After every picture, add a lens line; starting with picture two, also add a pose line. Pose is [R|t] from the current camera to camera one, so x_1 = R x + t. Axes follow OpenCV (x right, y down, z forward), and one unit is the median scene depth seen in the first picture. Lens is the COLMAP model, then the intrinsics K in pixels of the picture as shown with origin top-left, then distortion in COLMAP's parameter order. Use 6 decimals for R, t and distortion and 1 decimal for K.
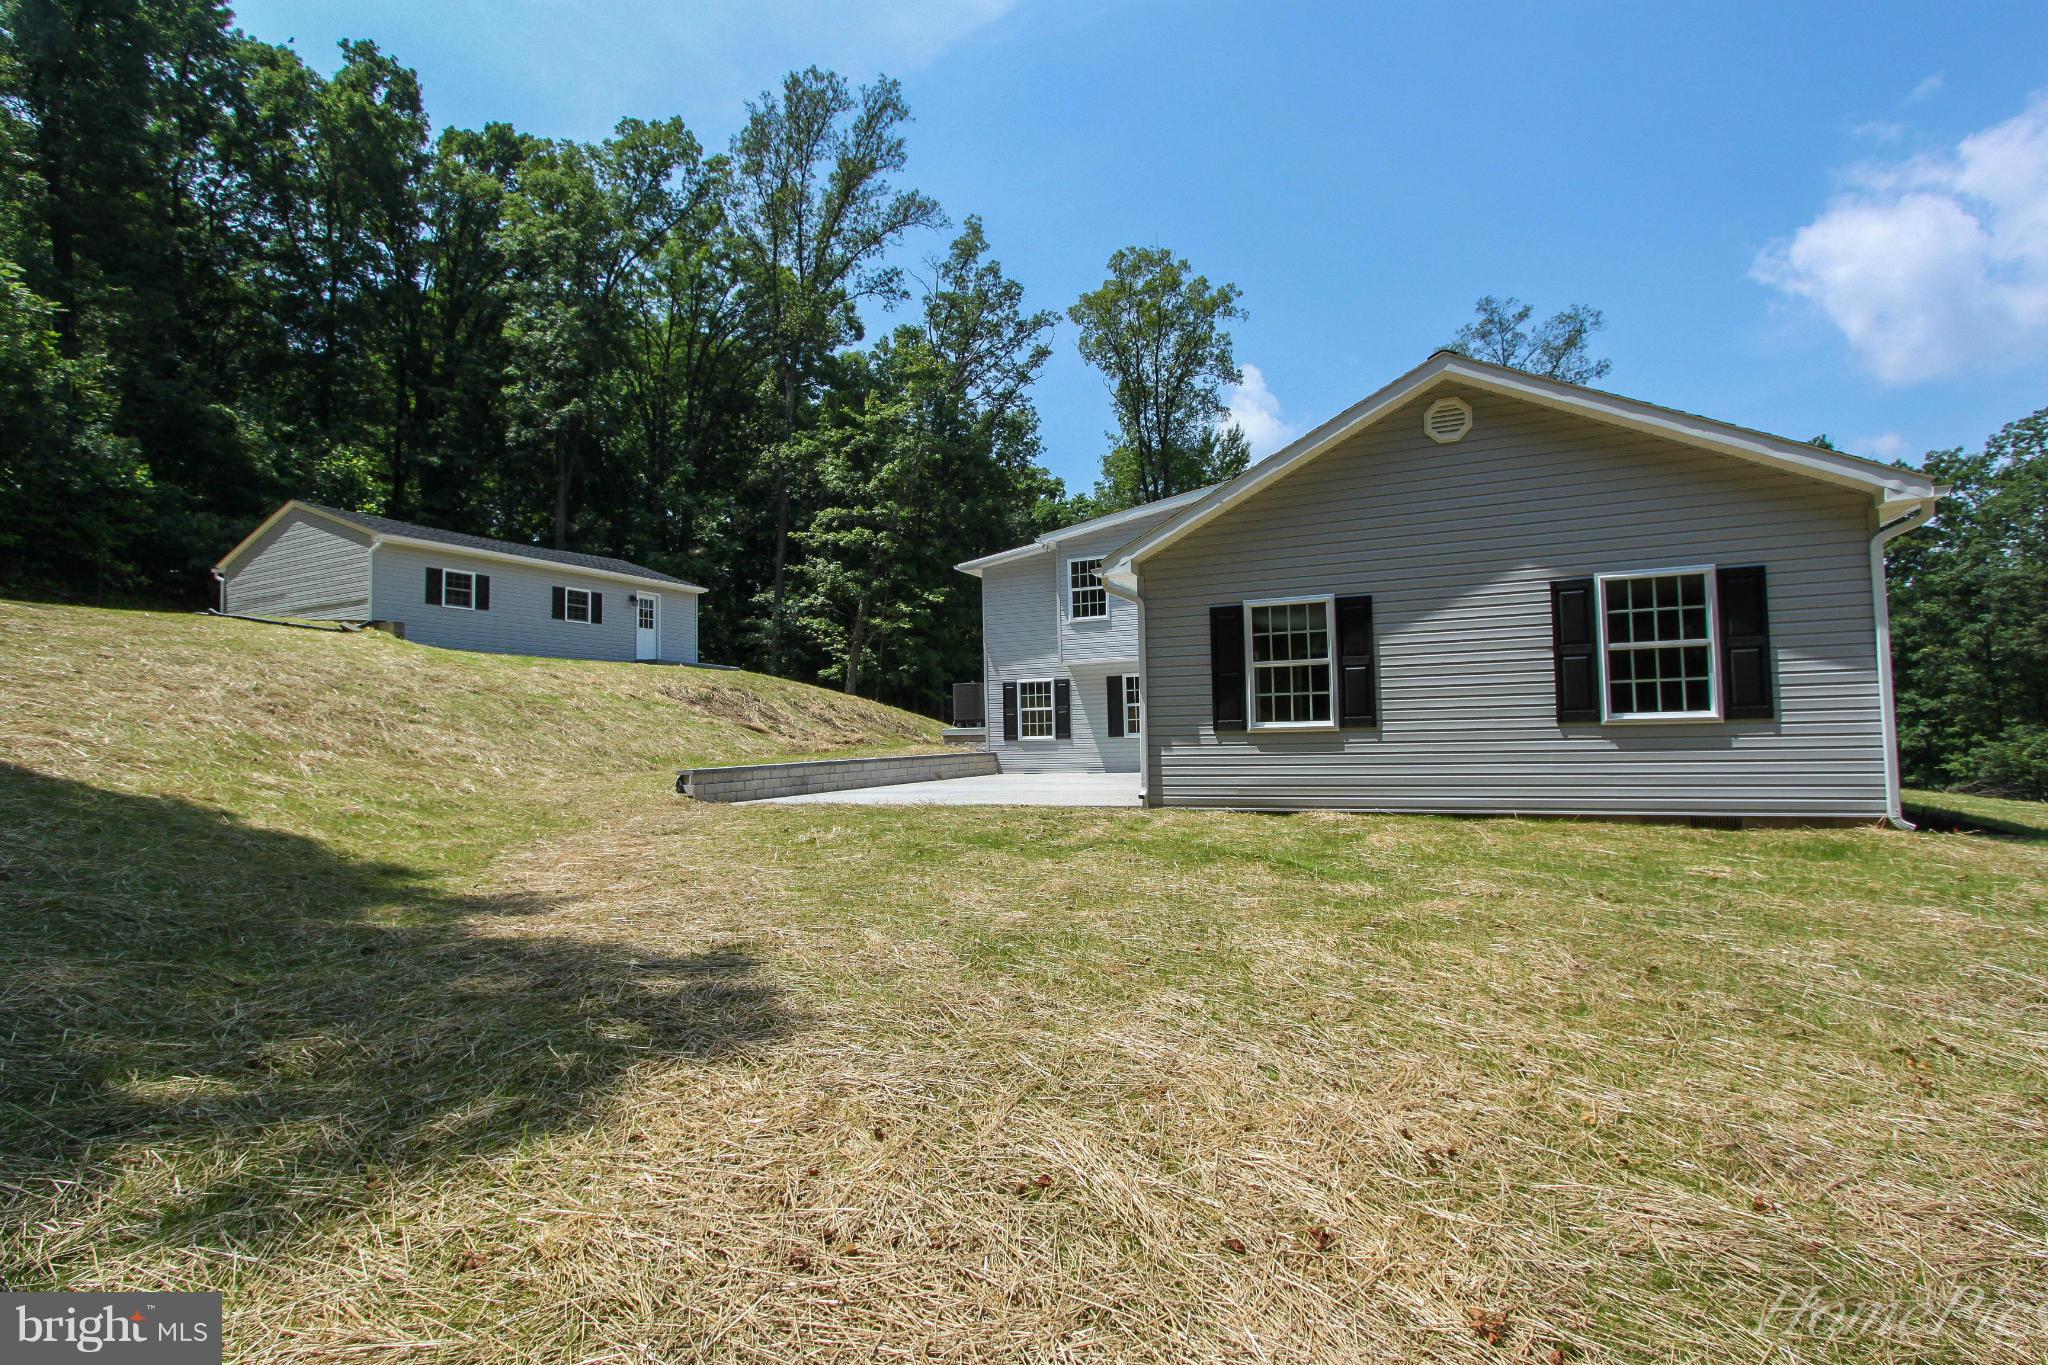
lens RADIAL K [[946.5, 0, 1024.0], [0, 946.5, 682.5], [0, 0, 1]] dist [-0.013684, 0.000060]
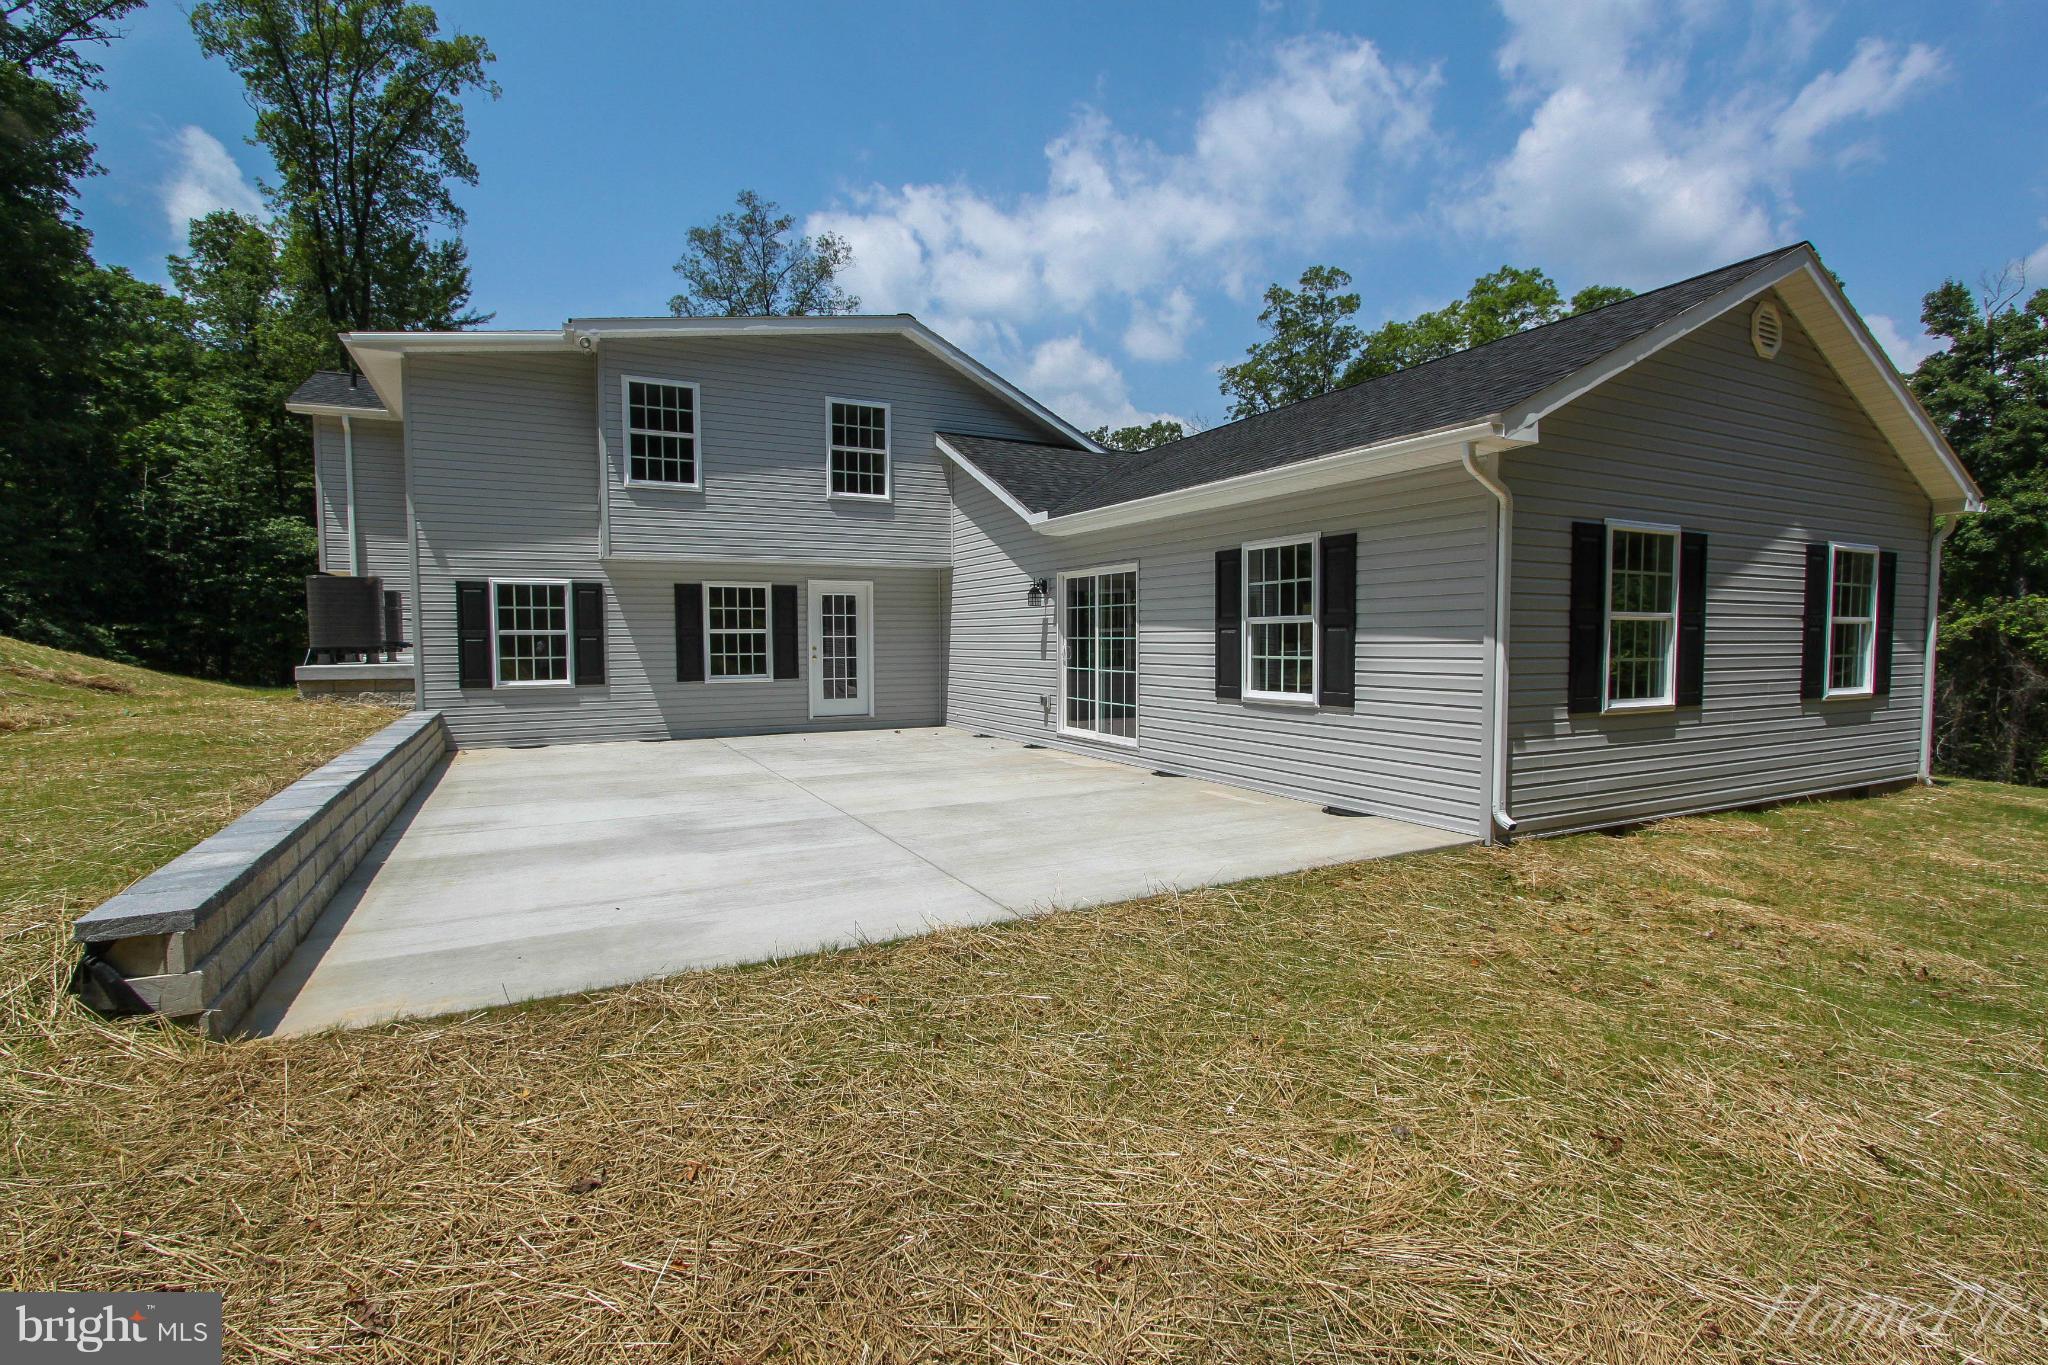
lens RADIAL K [[946.5, 0, 1024.0], [0, 946.5, 682.5], [0, 0, 1]] dist [-0.013684, 0.000060]
pose [[0.606597, -0.019934, 0.794759, -0.260001], [-0.056404, 0.996087, 0.068034, 0.003113], [-0.793006, -0.086097, 0.603100, 0.434887]]
